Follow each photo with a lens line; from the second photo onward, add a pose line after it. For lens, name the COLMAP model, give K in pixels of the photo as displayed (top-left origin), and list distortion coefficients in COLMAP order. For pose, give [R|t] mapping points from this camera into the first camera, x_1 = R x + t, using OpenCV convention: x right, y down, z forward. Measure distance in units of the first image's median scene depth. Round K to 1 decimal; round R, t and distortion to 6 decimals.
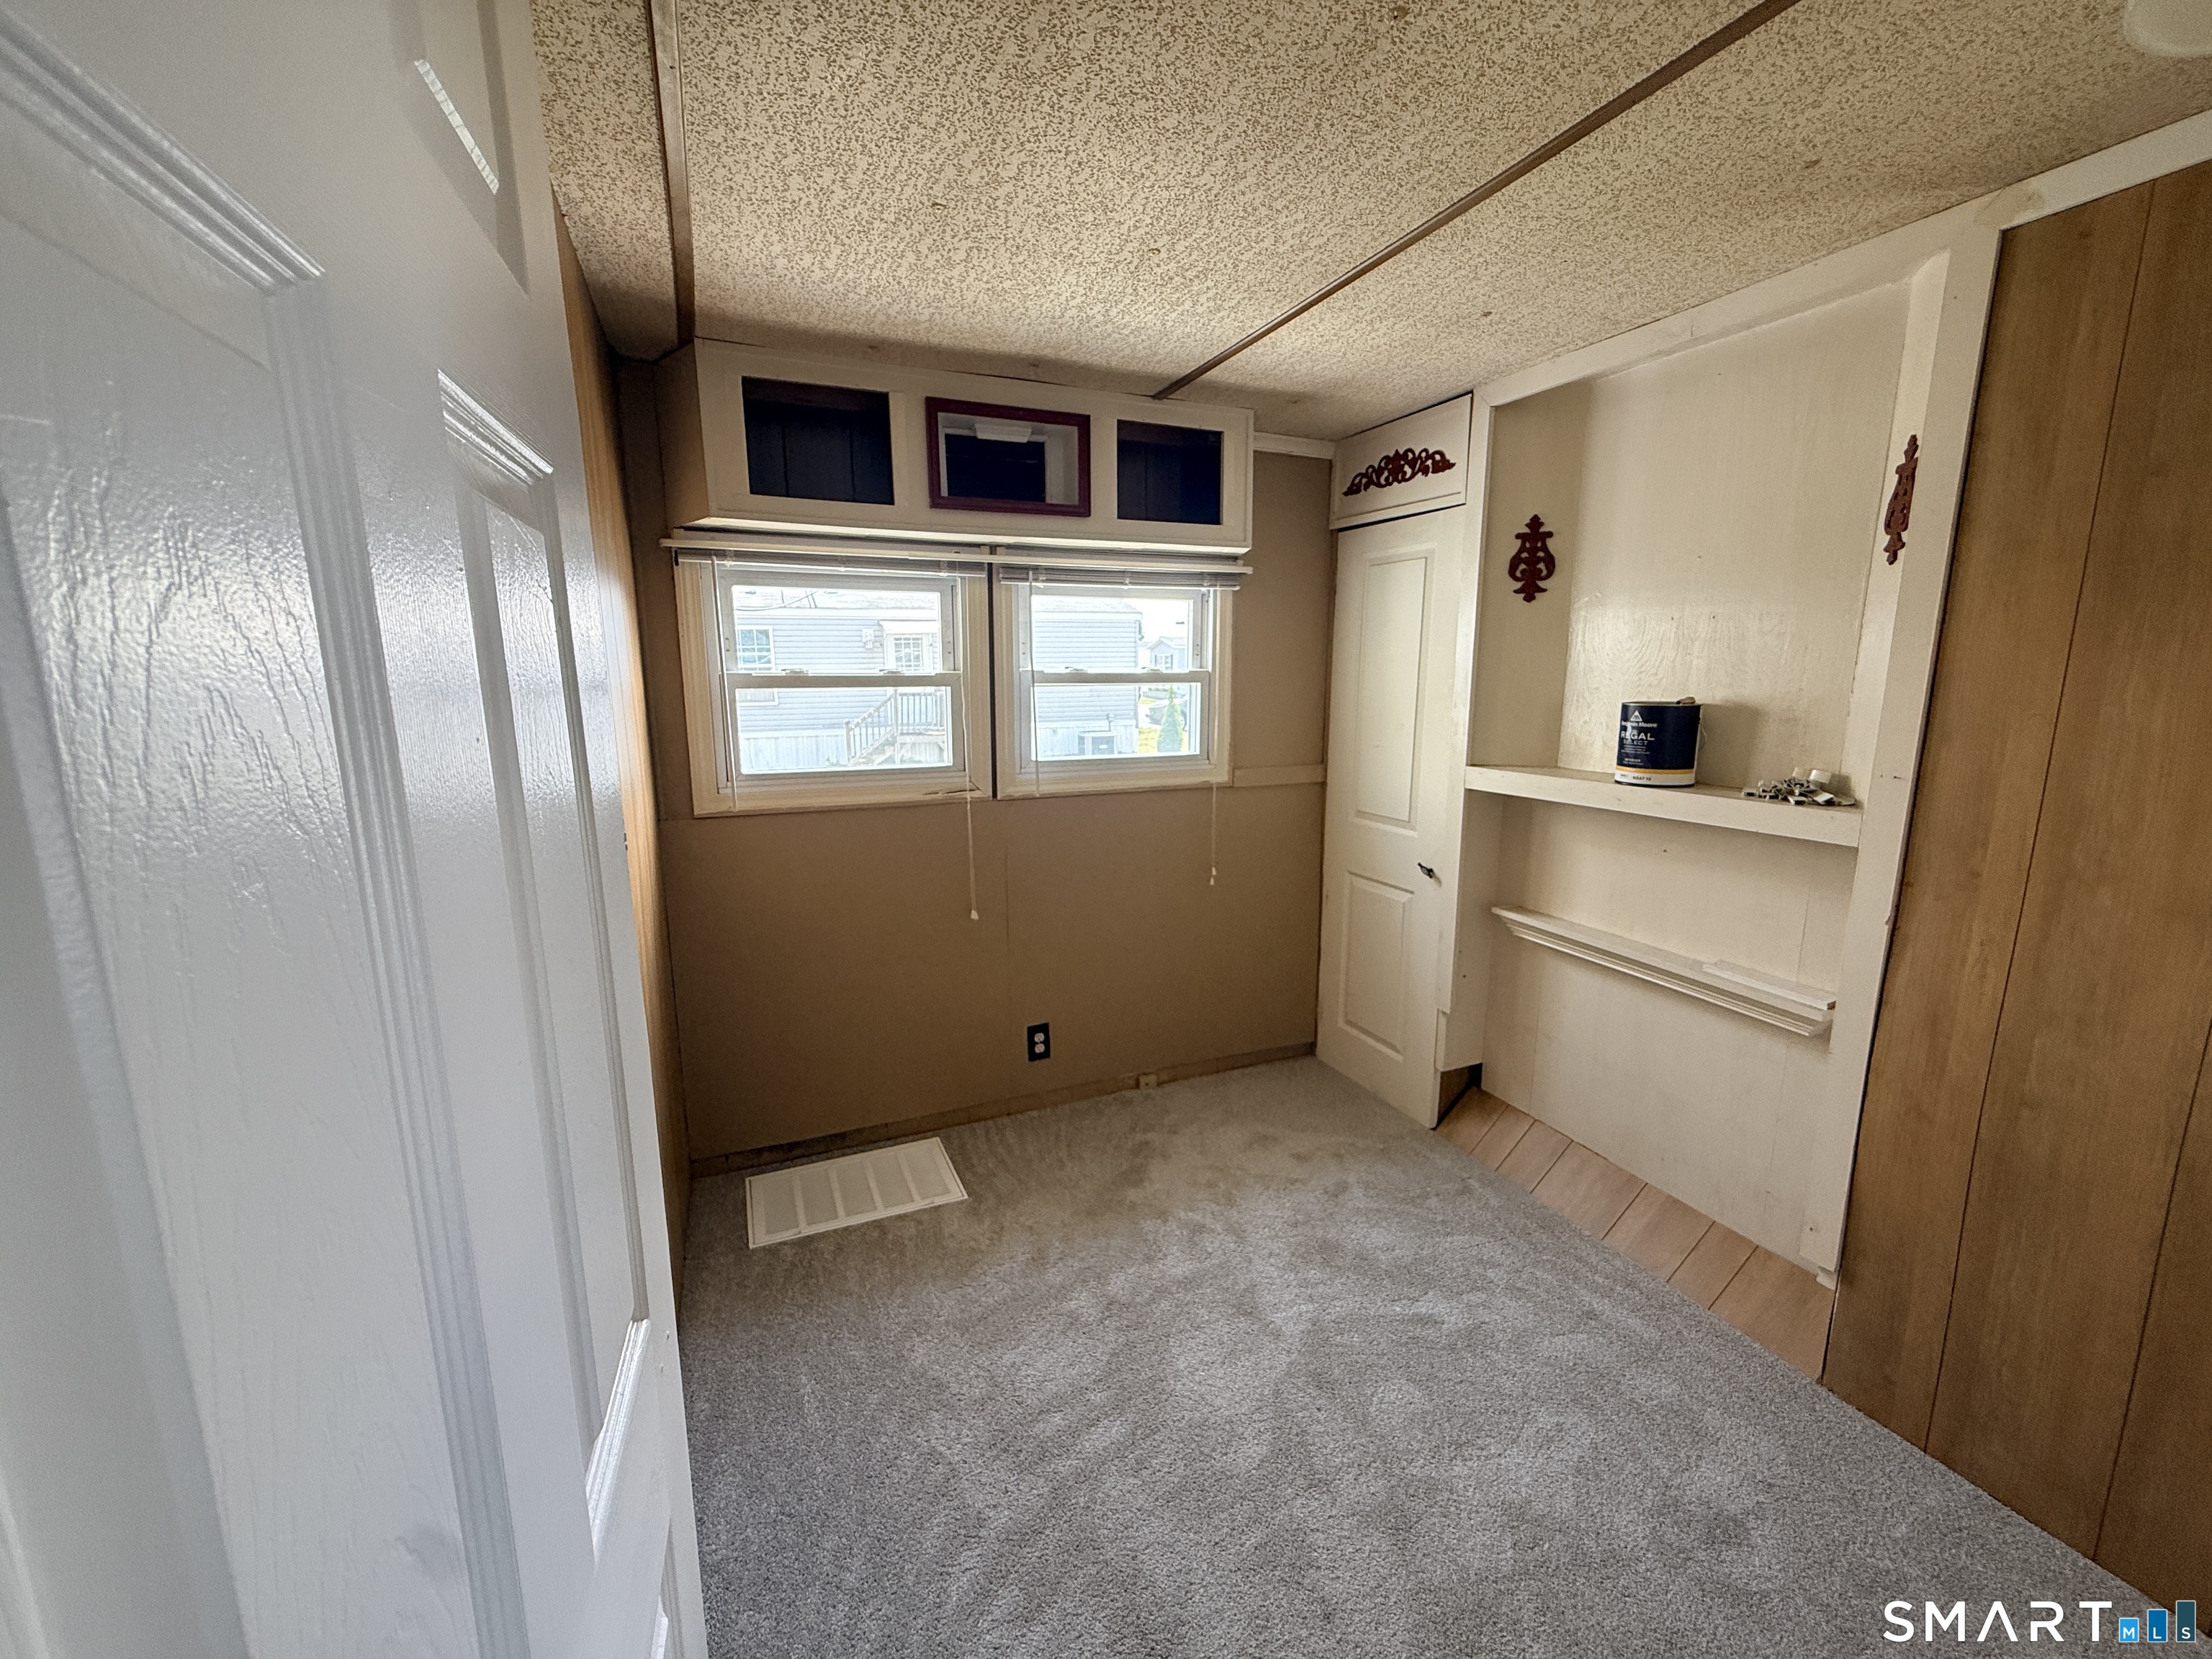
lens RADIAL K [[880.8, 0, 1097.1], [0, 880.8, 820.7], [0, 0, 1]] dist [0.000229, 0.000280]
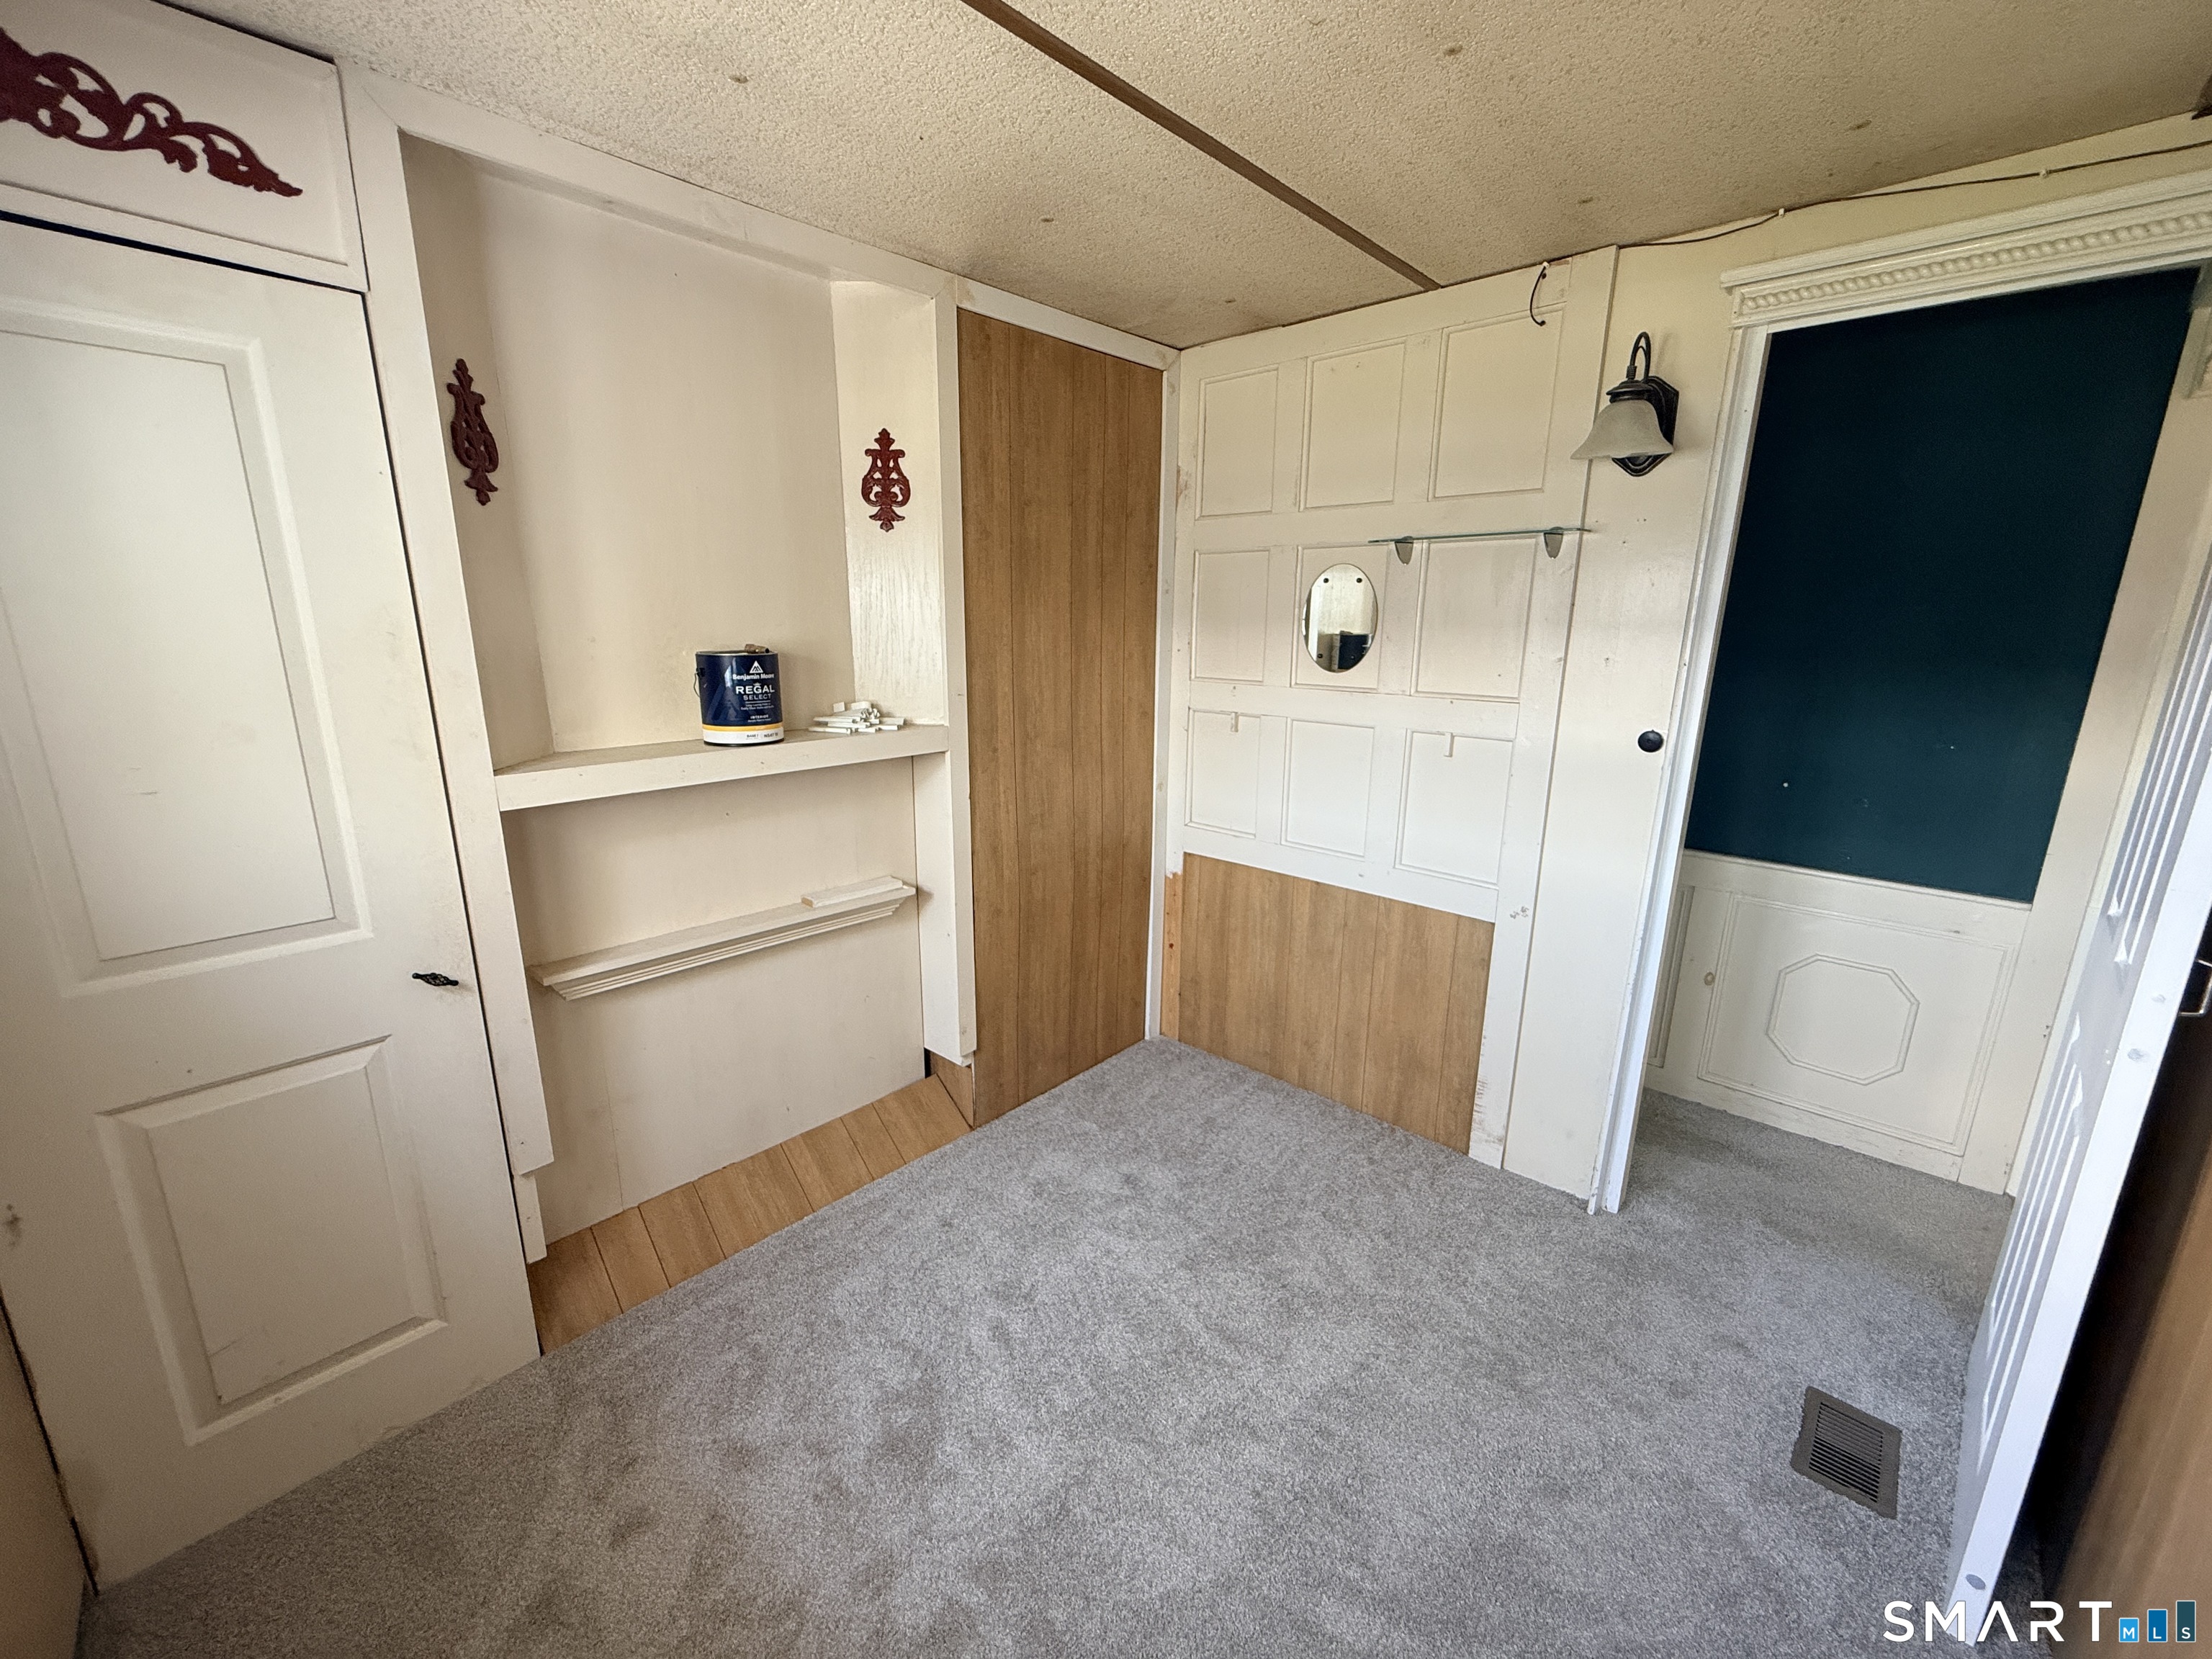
lens RADIAL K [[880.8, 0, 1087.0], [0, 880.8, 837.7], [0, 0, 1]] dist [0.000229, 0.000280]
pose [[-0.405606, -0.211048, 0.889349, -0.372038], [0.159426, 0.941730, 0.296188, -0.174780], [-0.900037, 0.261921, -0.348325, 1.102092]]
